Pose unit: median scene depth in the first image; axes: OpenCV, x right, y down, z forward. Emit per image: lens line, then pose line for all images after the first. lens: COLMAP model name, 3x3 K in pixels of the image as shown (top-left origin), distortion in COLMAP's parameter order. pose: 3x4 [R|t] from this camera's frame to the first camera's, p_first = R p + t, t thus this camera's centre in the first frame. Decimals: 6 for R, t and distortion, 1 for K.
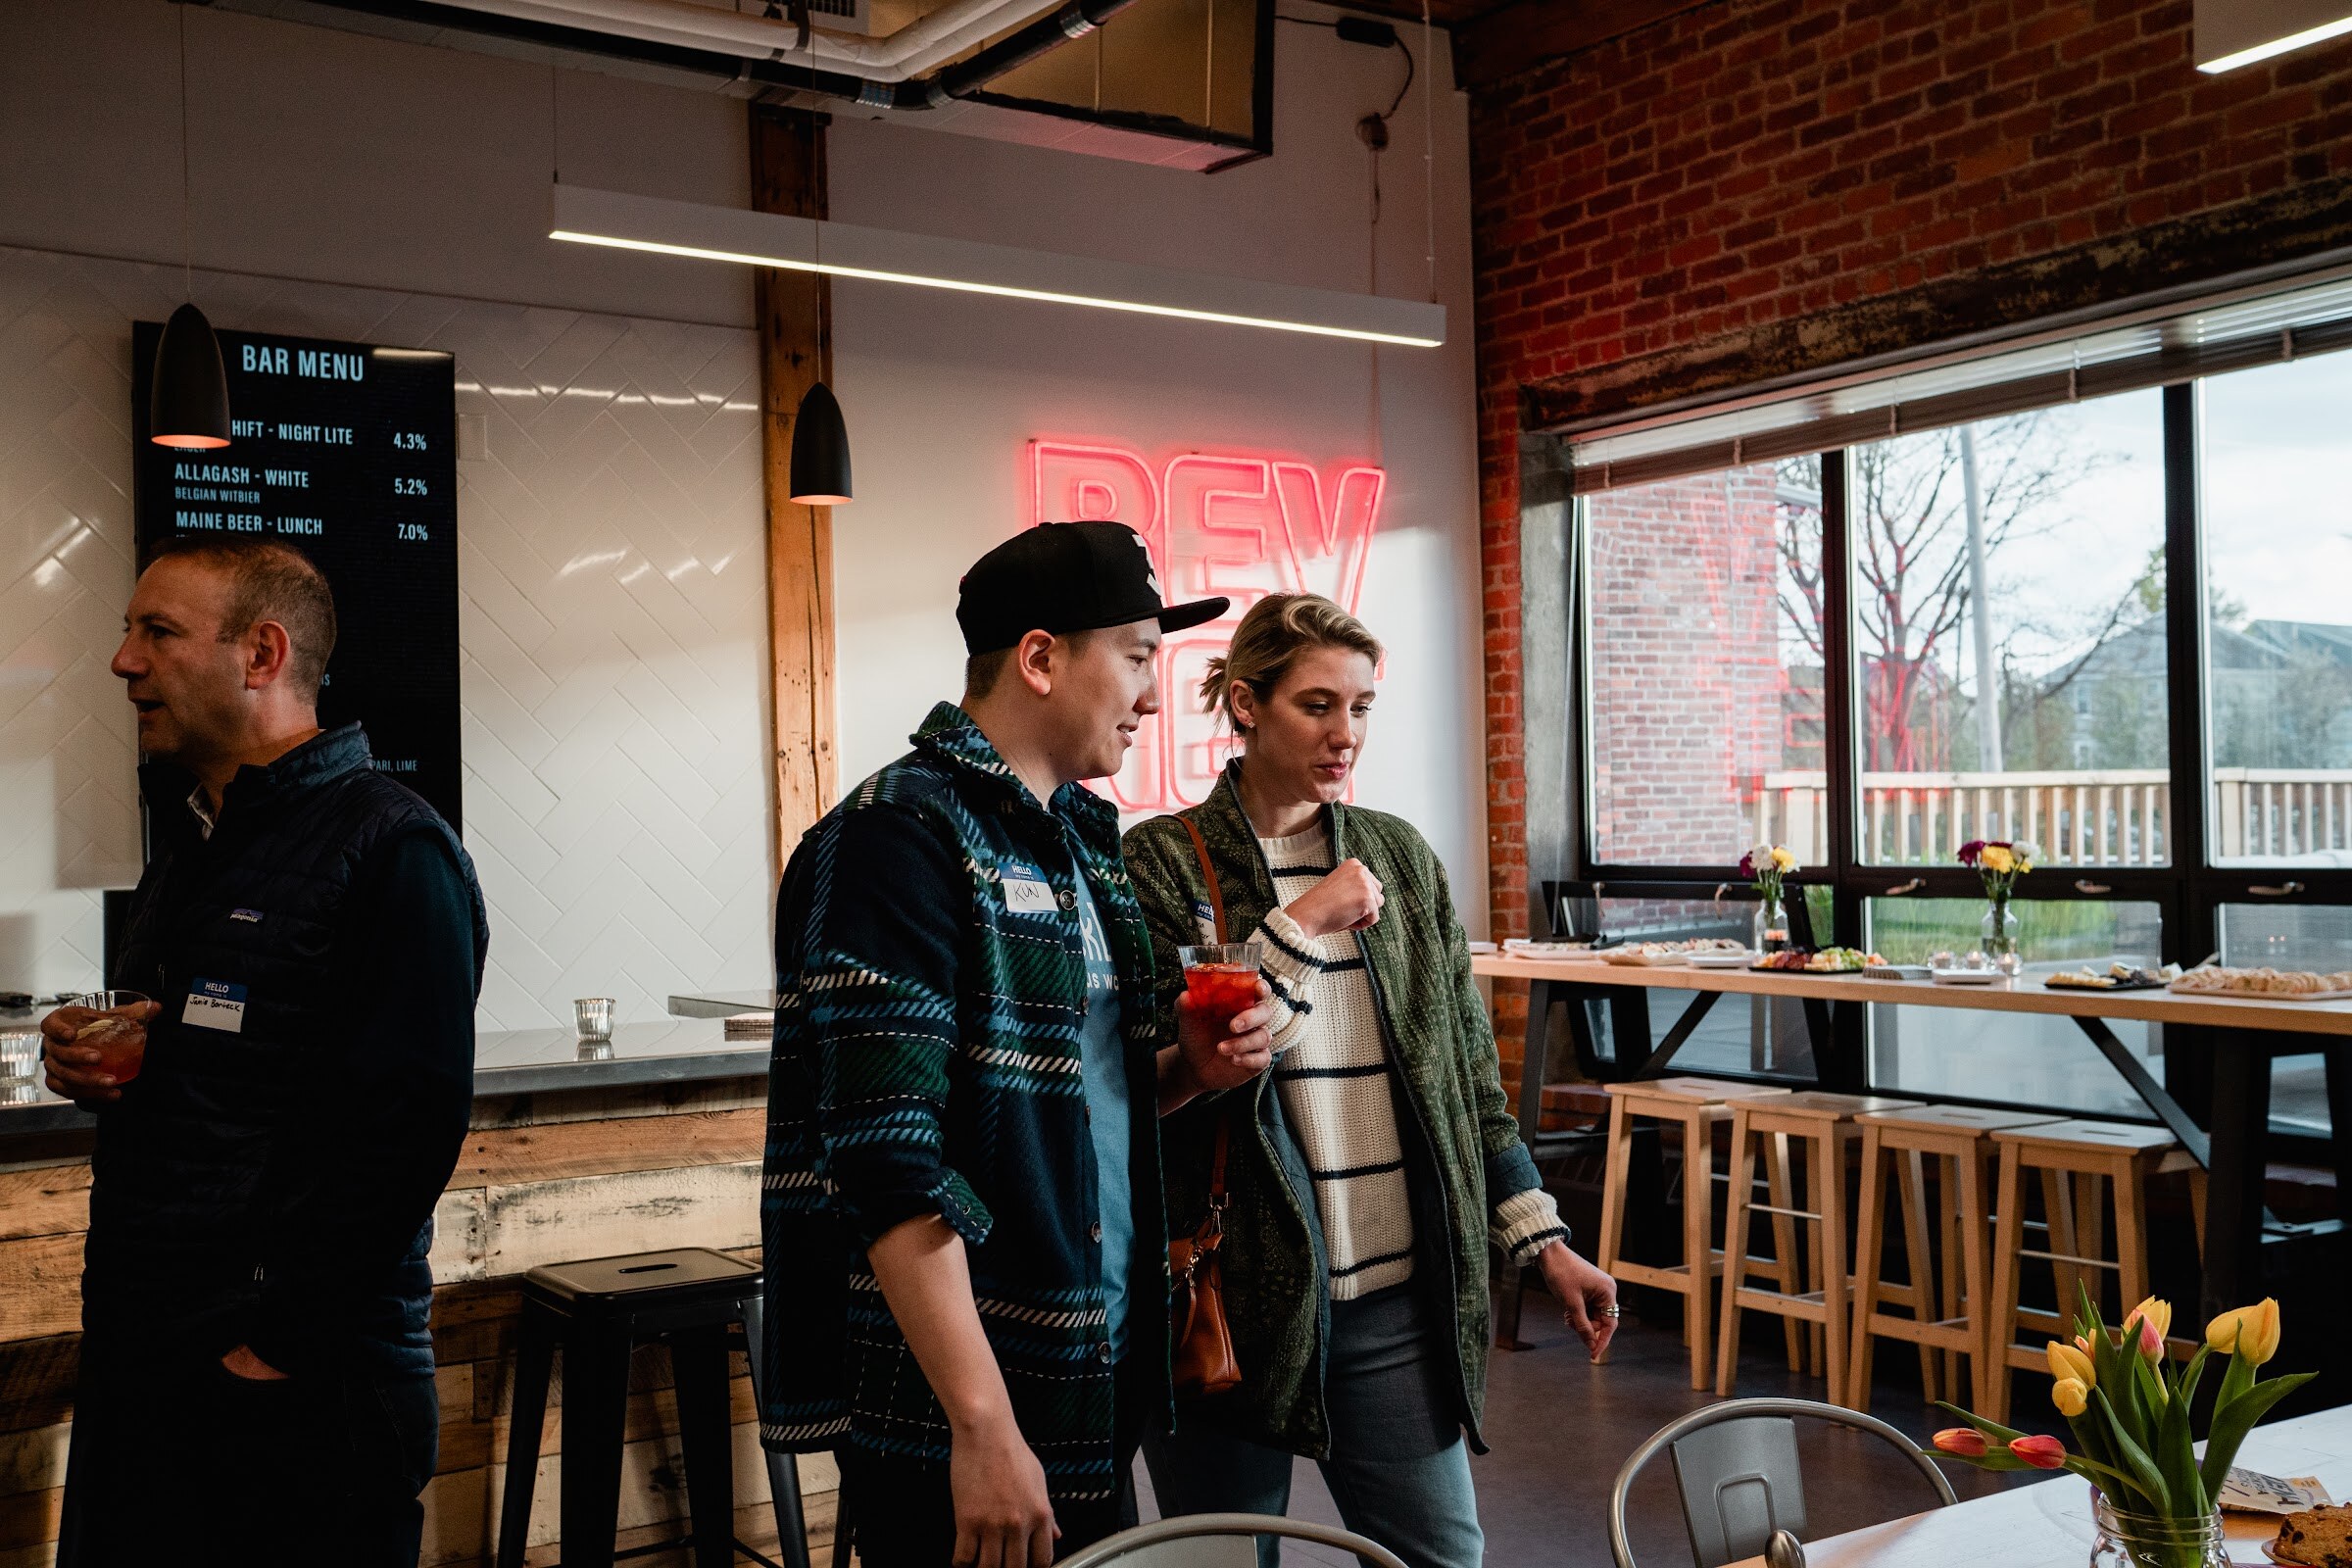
lens RADIAL K [[2397.5, 0, 1185.1], [0, 2397.5, 777.8], [0, 0, 1]] dist [0.061699, 0.000000]
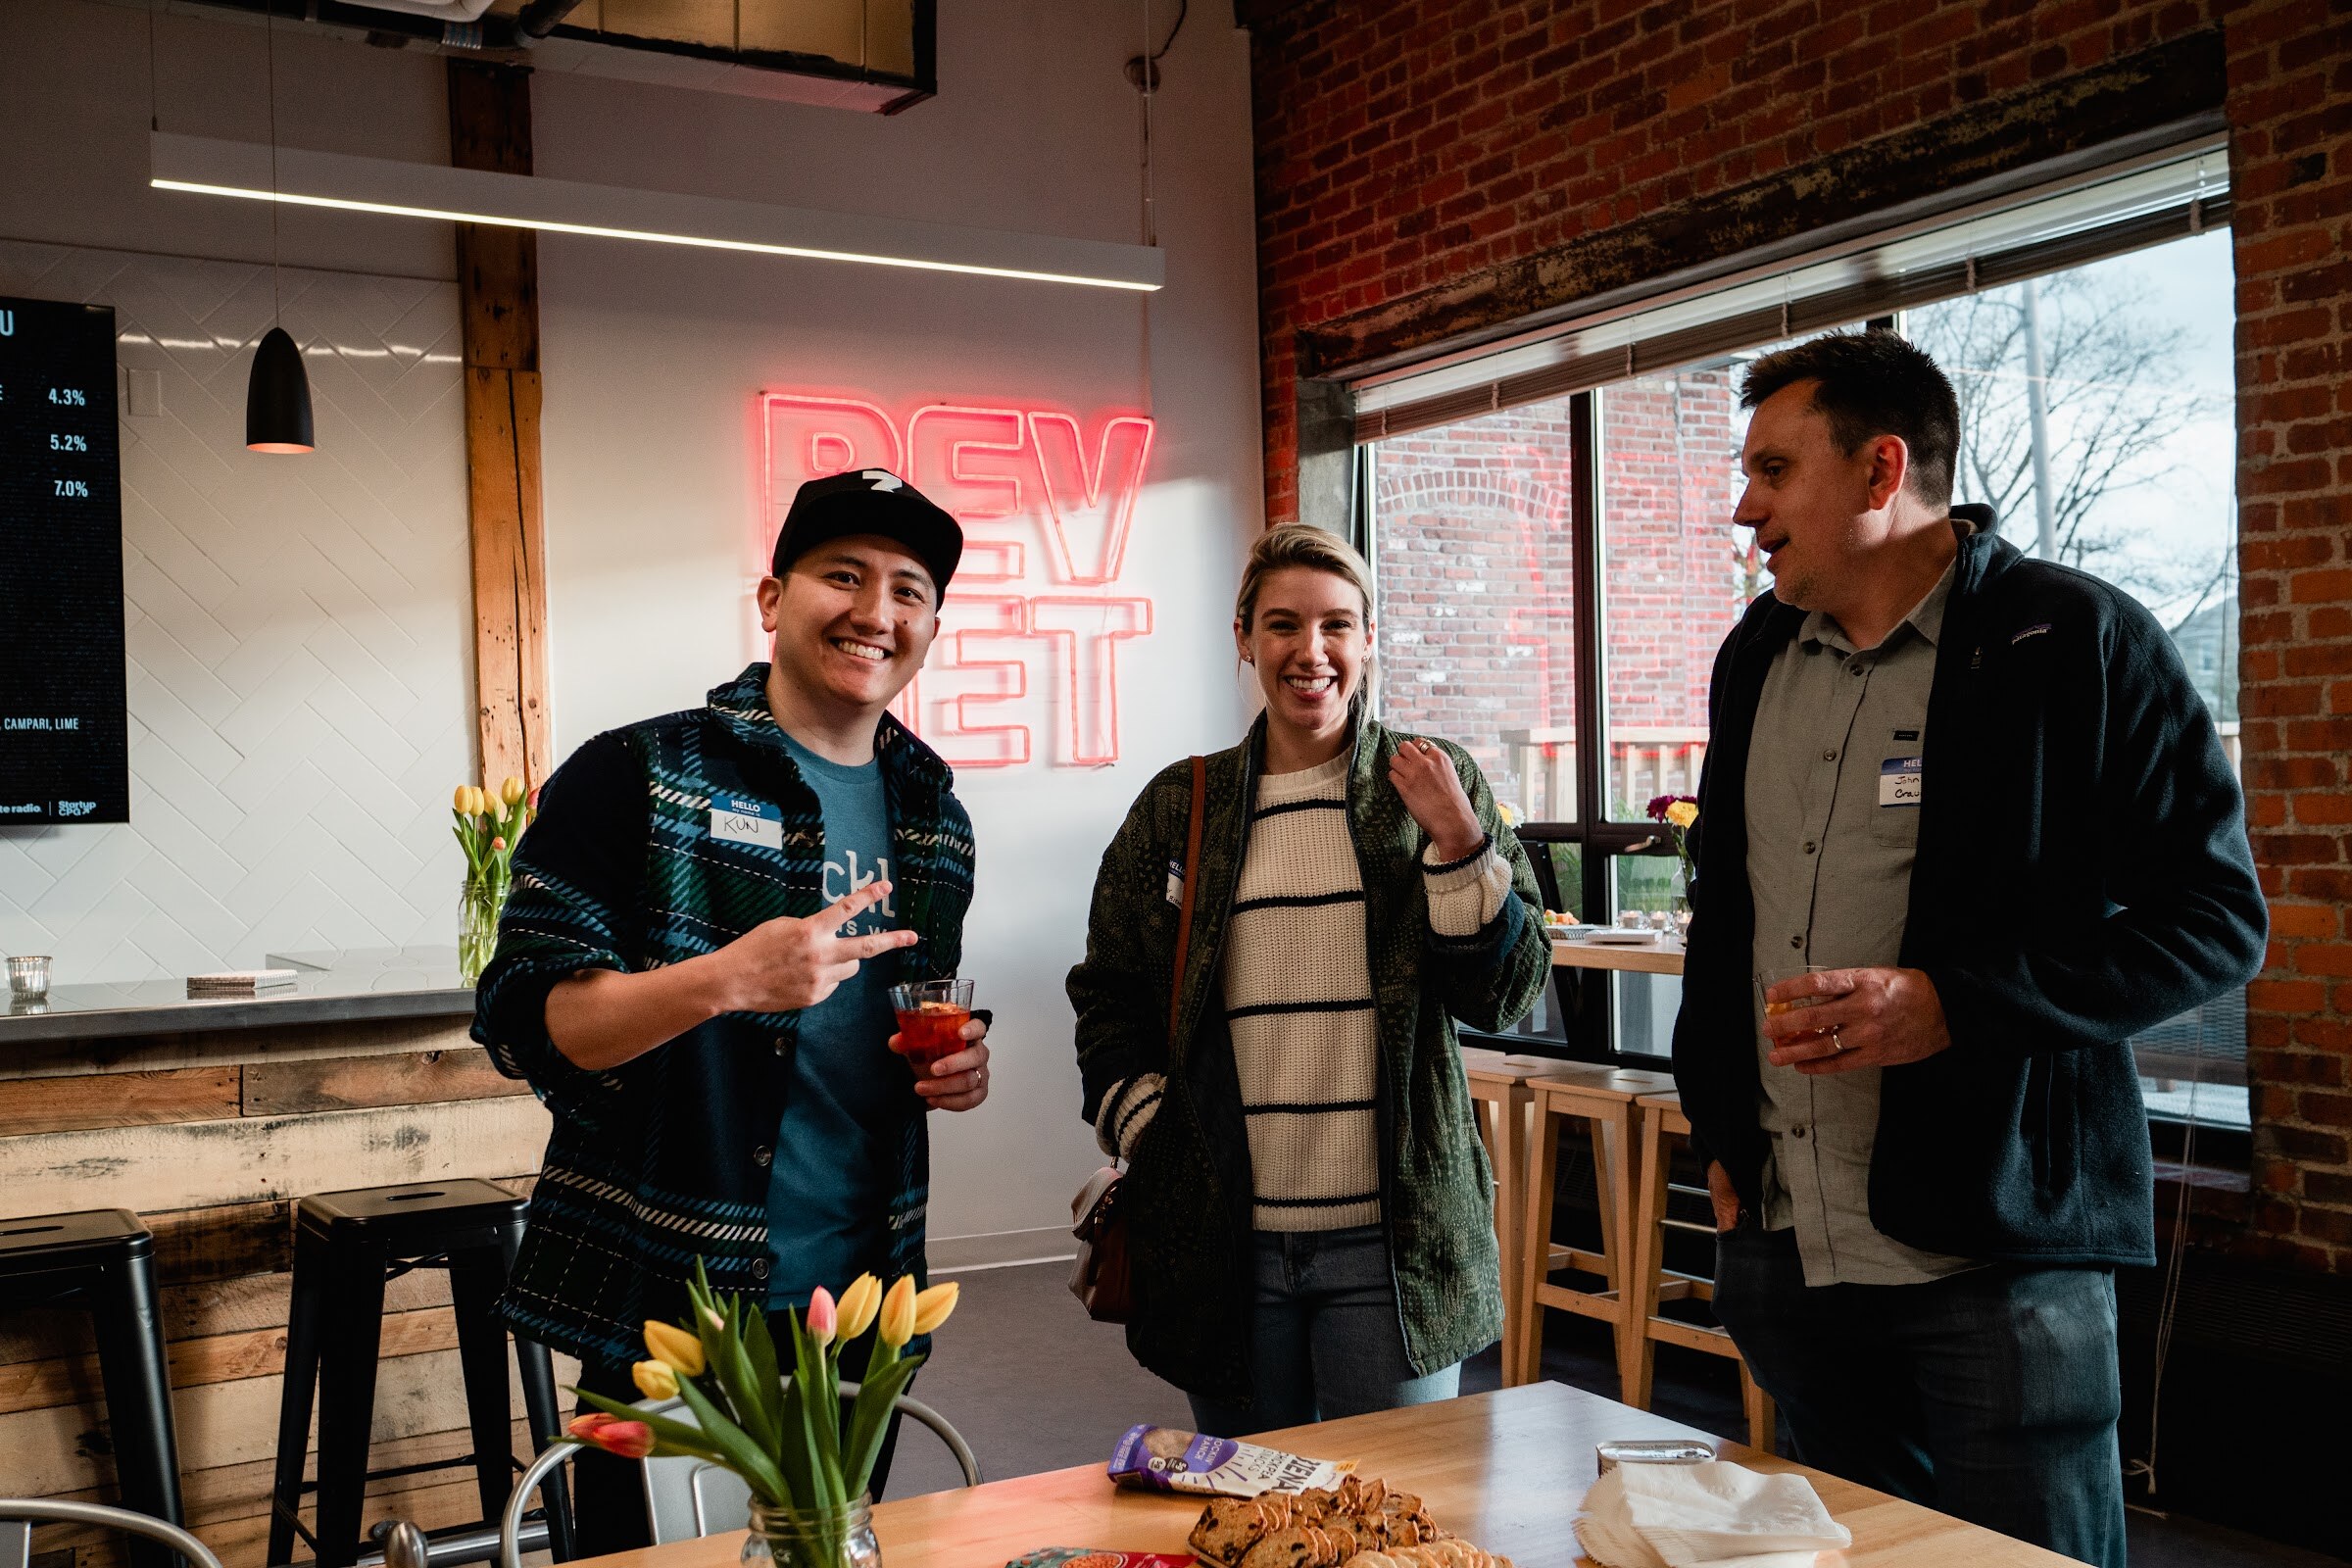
lens RADIAL K [[2397.5, 0, 1162.9], [0, 2397.5, 776.4], [0, 0, 1]] dist [0.061699, 0.000000]
pose [[0.997959, -0.002013, -0.063830, 0.169913], [0.002987, 0.999880, 0.015169, 0.002805], [0.063791, -0.015329, 0.997846, 0.025050]]
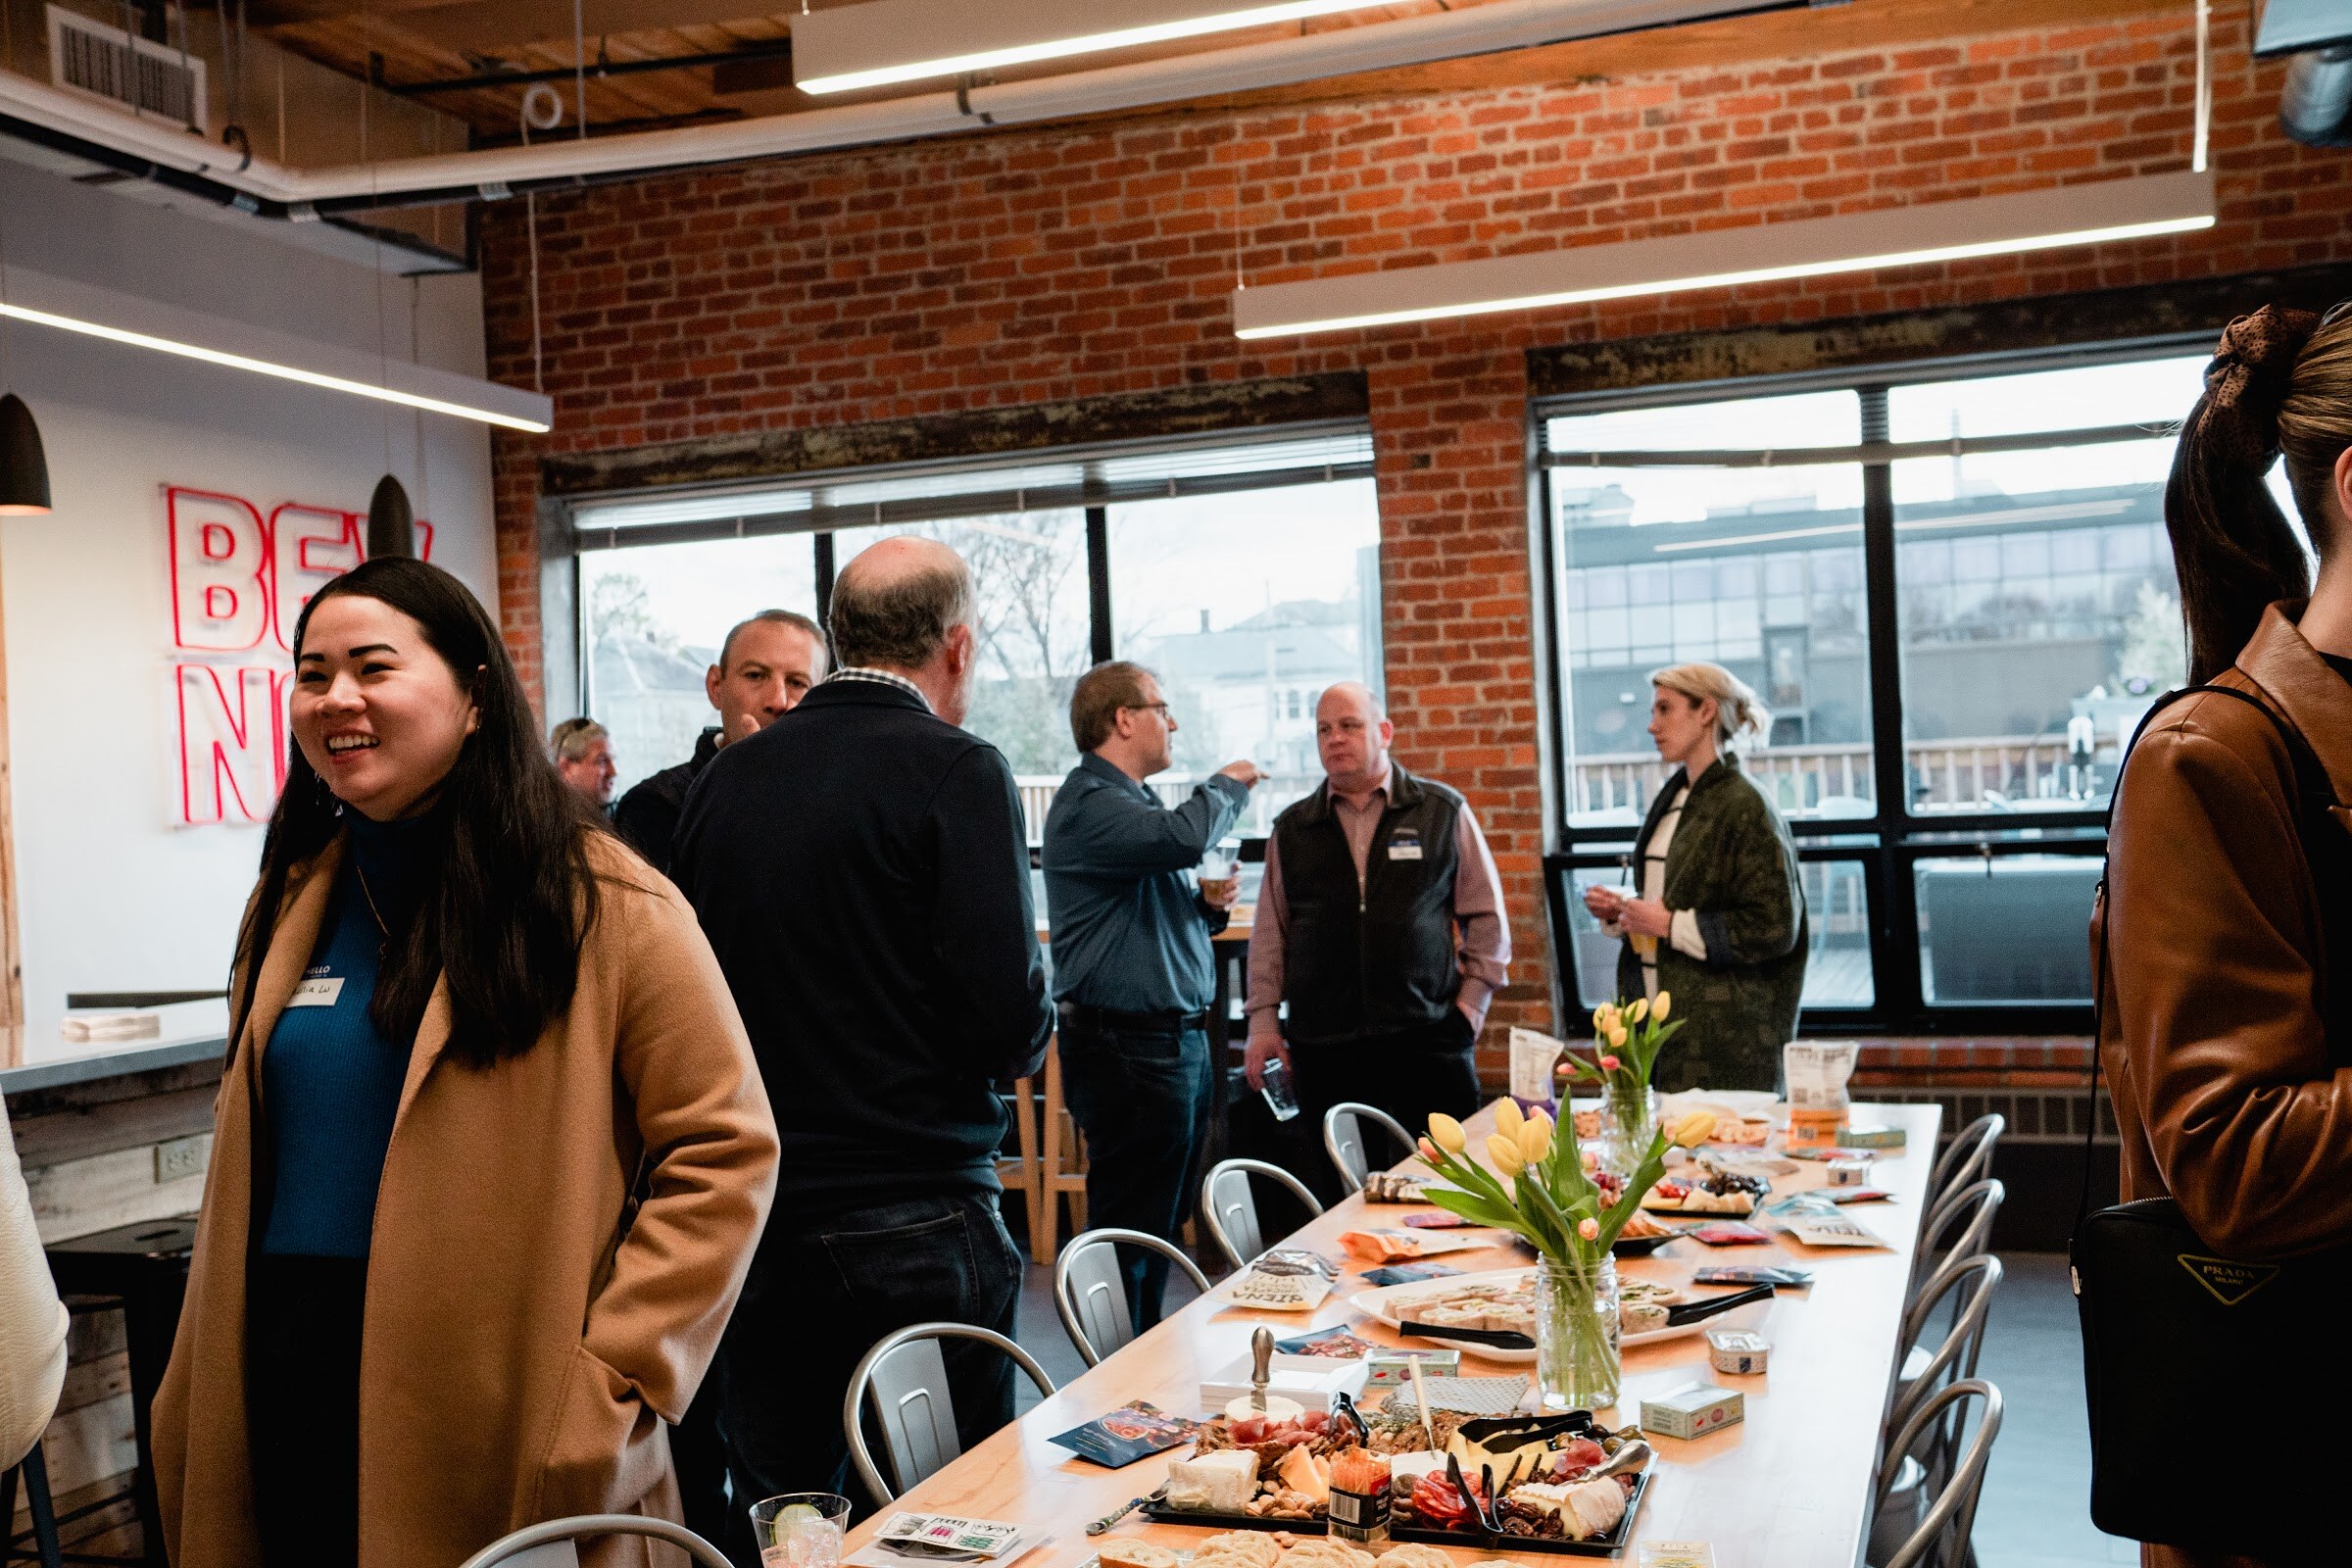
lens RADIAL K [[2397.5, 0, 1183.5], [0, 2397.5, 785.3], [0, 0, 1]] dist [0.061699, 0.000000]
pose [[0.804567, -0.014175, 0.593693, -0.357441], [0.016466, 0.999863, 0.001558, 0.000999], [-0.593634, 0.008522, 0.804690, -0.156772]]
